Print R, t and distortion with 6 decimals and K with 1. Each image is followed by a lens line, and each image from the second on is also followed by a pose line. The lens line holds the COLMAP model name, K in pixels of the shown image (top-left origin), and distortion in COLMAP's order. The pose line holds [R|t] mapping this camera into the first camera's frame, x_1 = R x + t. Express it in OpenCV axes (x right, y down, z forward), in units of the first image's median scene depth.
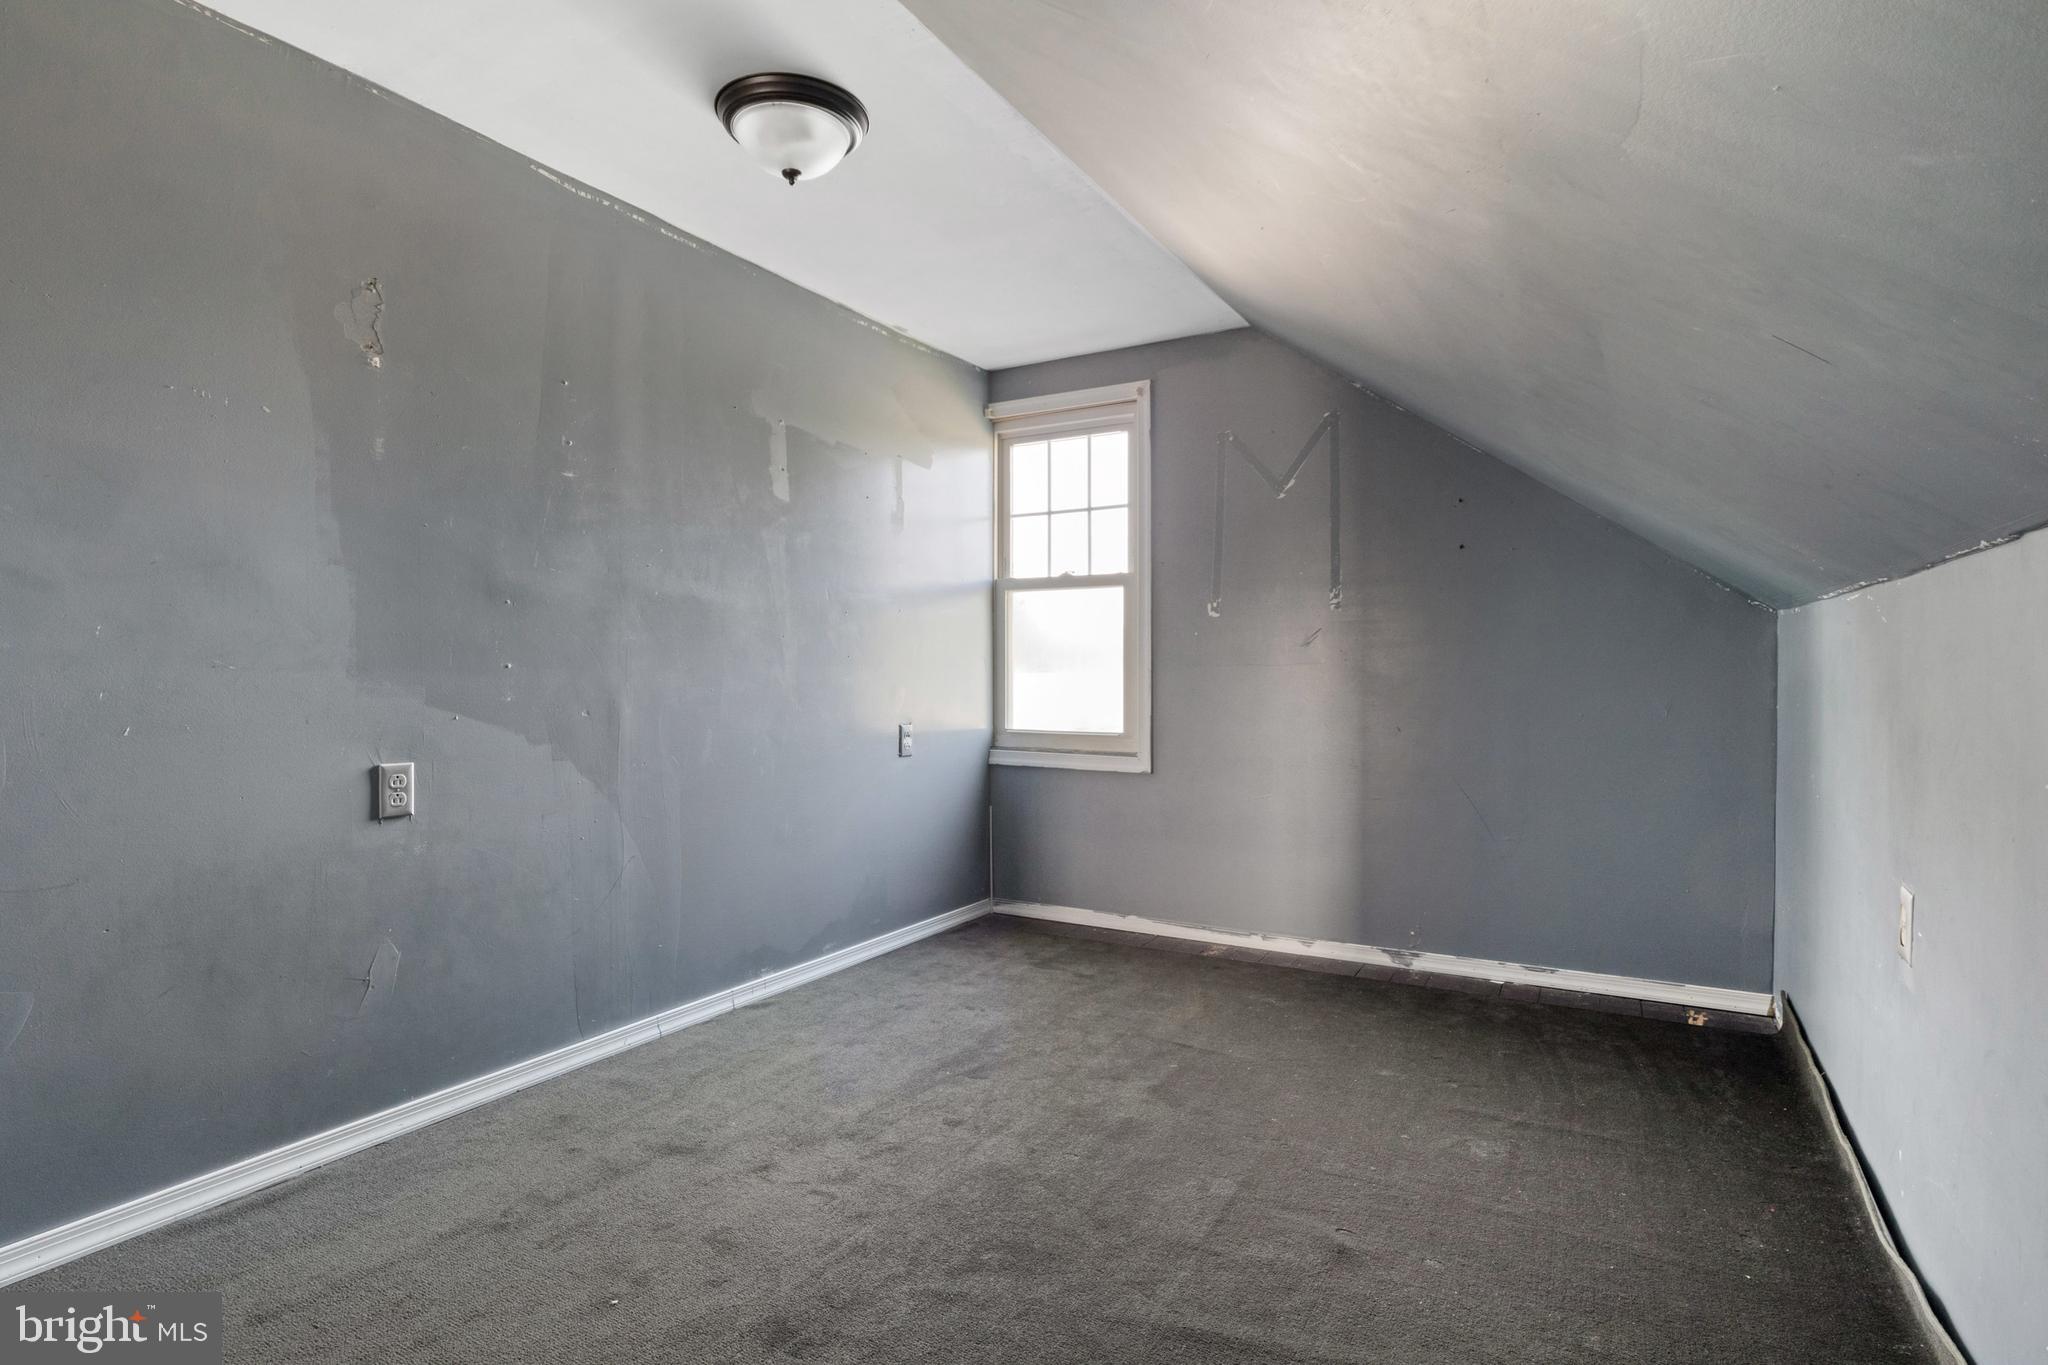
lens RADIAL K [[1038.2, 0, 1023.2], [0, 1038.2, 674.6], [0, 0, 1]] dist [-0.000945, -0.000246]
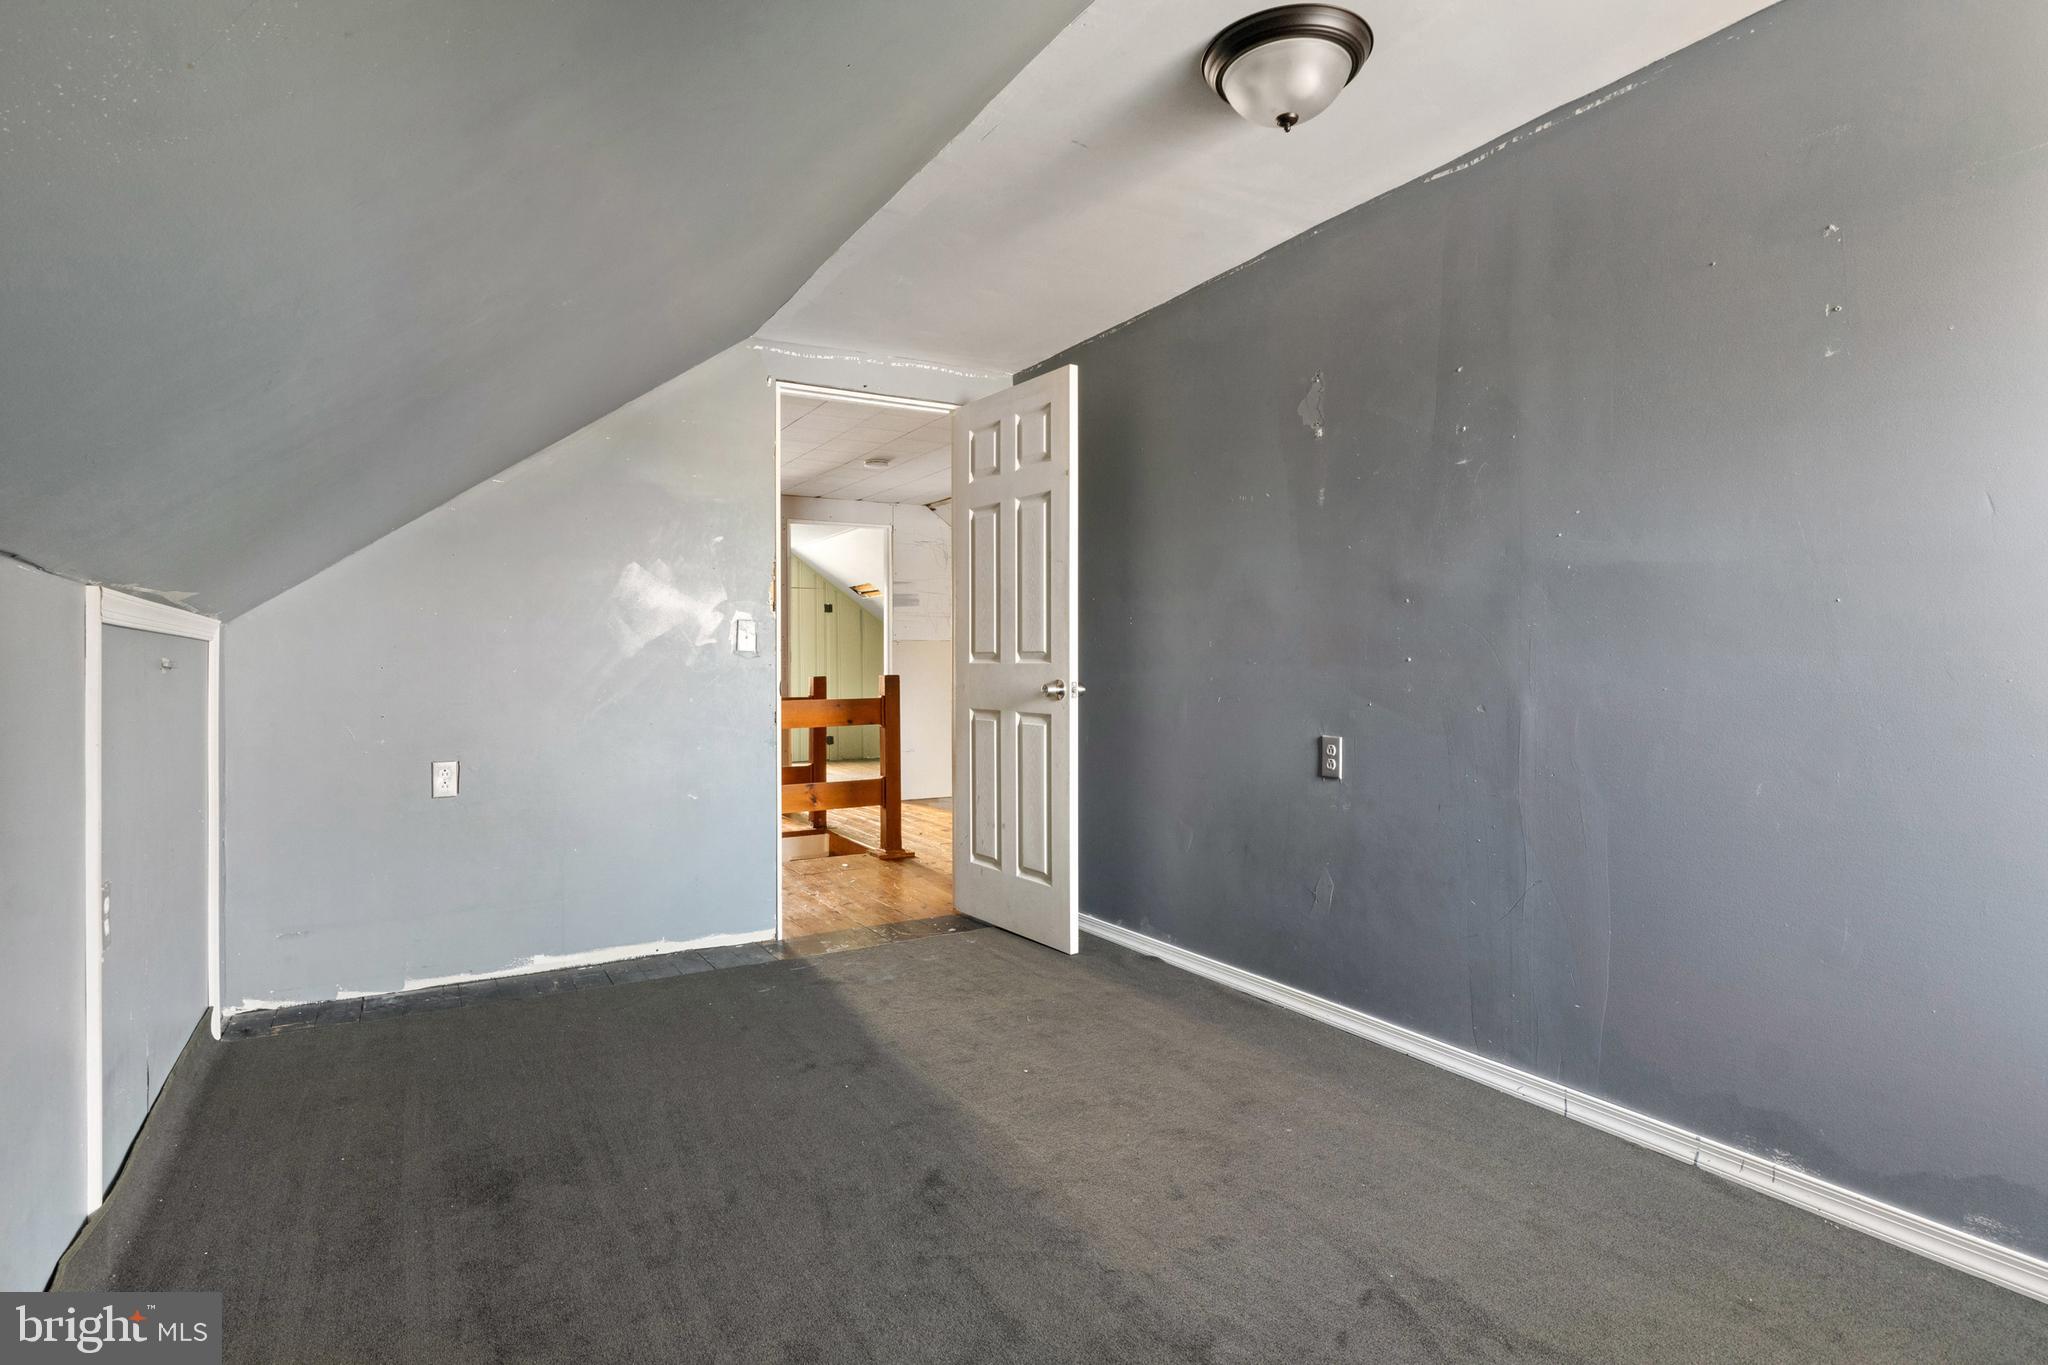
lens RADIAL K [[1038.2, 0, 1022.6], [0, 1038.2, 674.2], [0, 0, 1]] dist [-0.000945, -0.000246]
pose [[-0.490462, 0.005633, -0.871444, 0.643311], [-0.001296, 0.999973, 0.007194, -0.000676], [0.871461, 0.004658, -0.490442, 1.174883]]
